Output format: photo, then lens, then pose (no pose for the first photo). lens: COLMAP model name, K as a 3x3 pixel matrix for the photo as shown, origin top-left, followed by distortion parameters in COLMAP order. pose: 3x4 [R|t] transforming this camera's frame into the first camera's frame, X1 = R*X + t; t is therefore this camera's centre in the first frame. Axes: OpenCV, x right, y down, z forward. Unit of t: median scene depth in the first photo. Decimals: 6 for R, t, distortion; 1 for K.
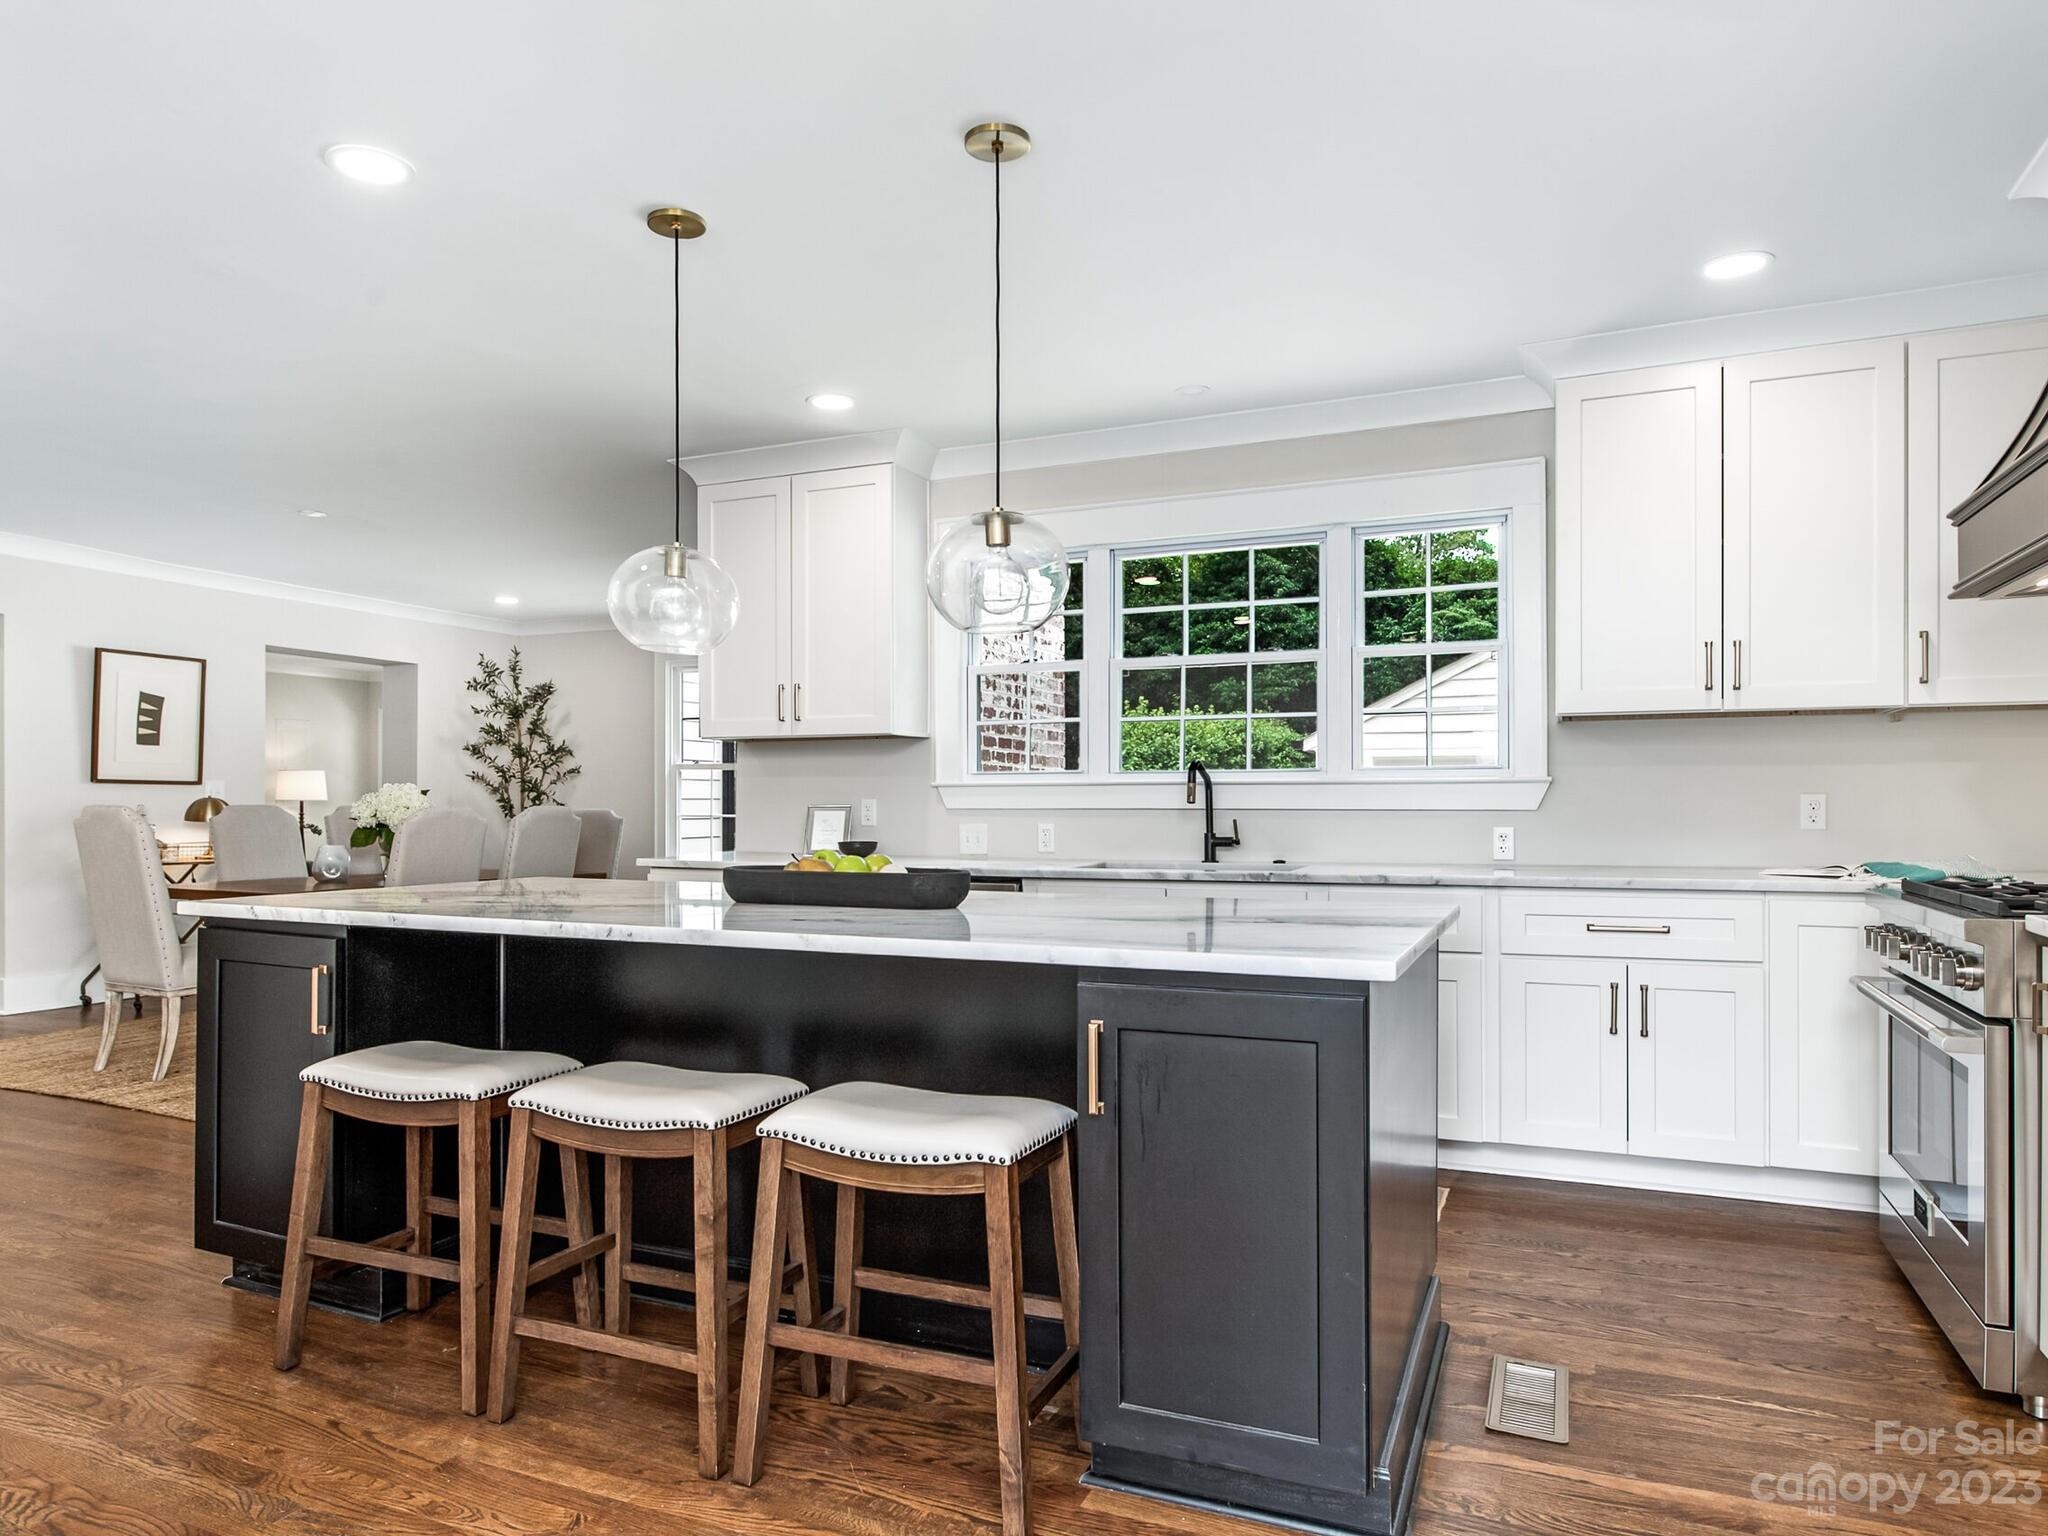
lens RADIAL K [[1266.7, 0, 1004.2], [0, 1266.7, 797.8], [0, 0, 1]] dist [0.001797, 0.001202]
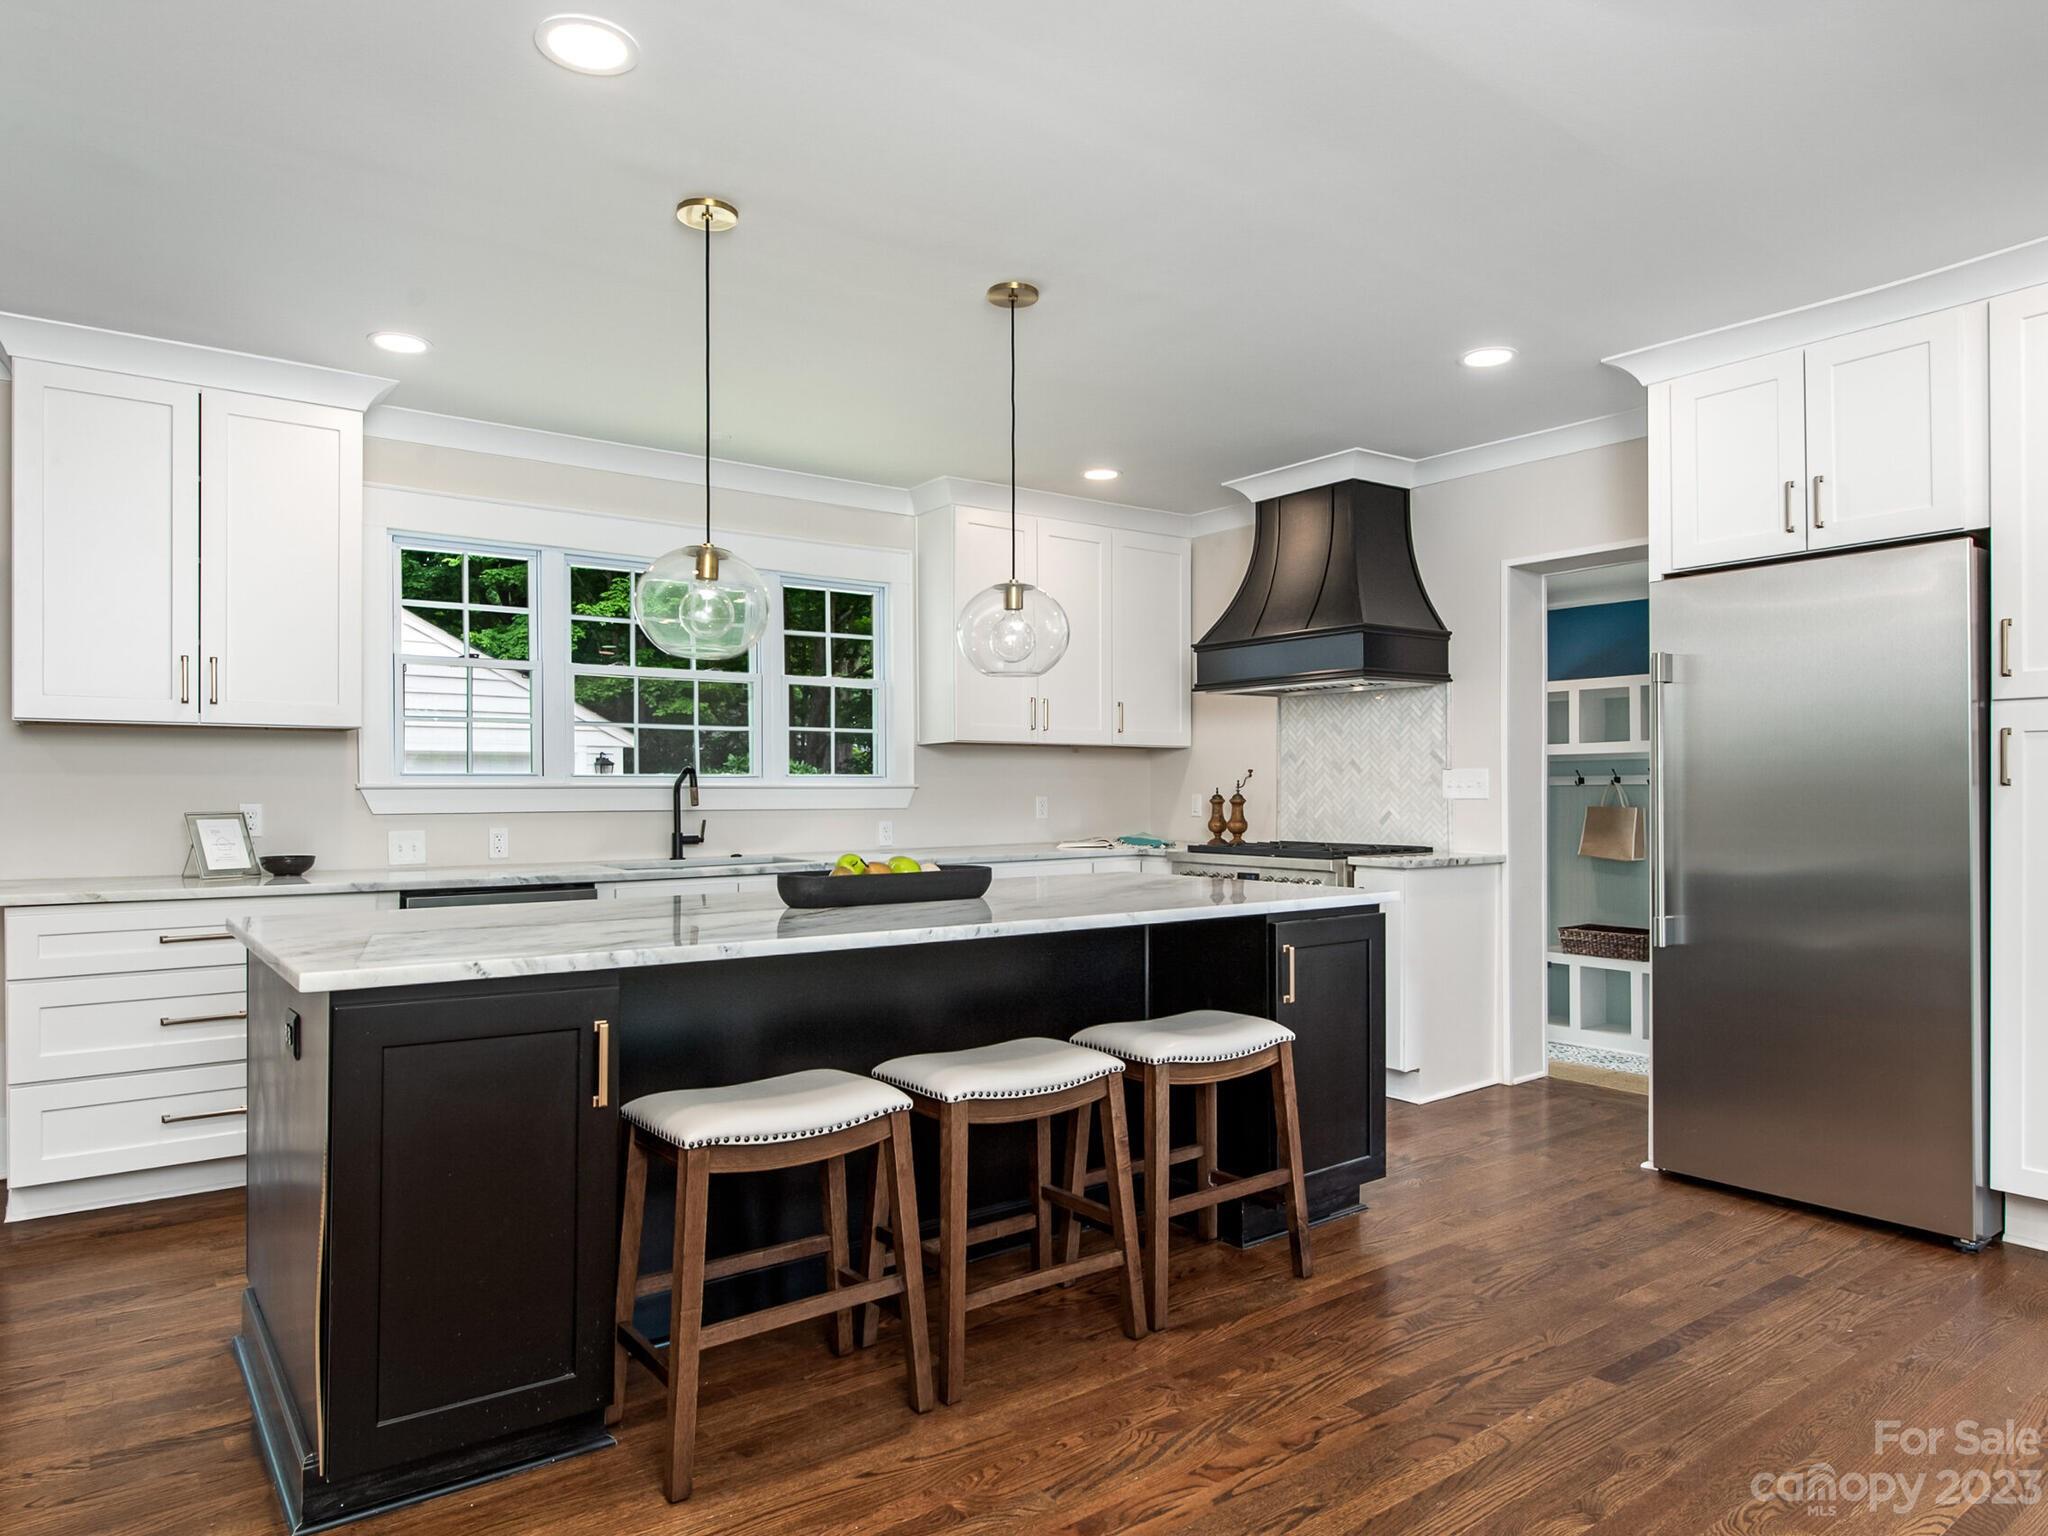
lens RADIAL K [[1266.7, 0, 956.7], [0, 1266.7, 787.3], [0, 0, 1]] dist [0.001797, 0.001202]
pose [[0.513725, 0.001674, 0.857953, -1.021642], [-0.000230, 0.999998, -0.001813, -0.015015], [-0.857955, 0.000734, 0.513724, 0.355897]]
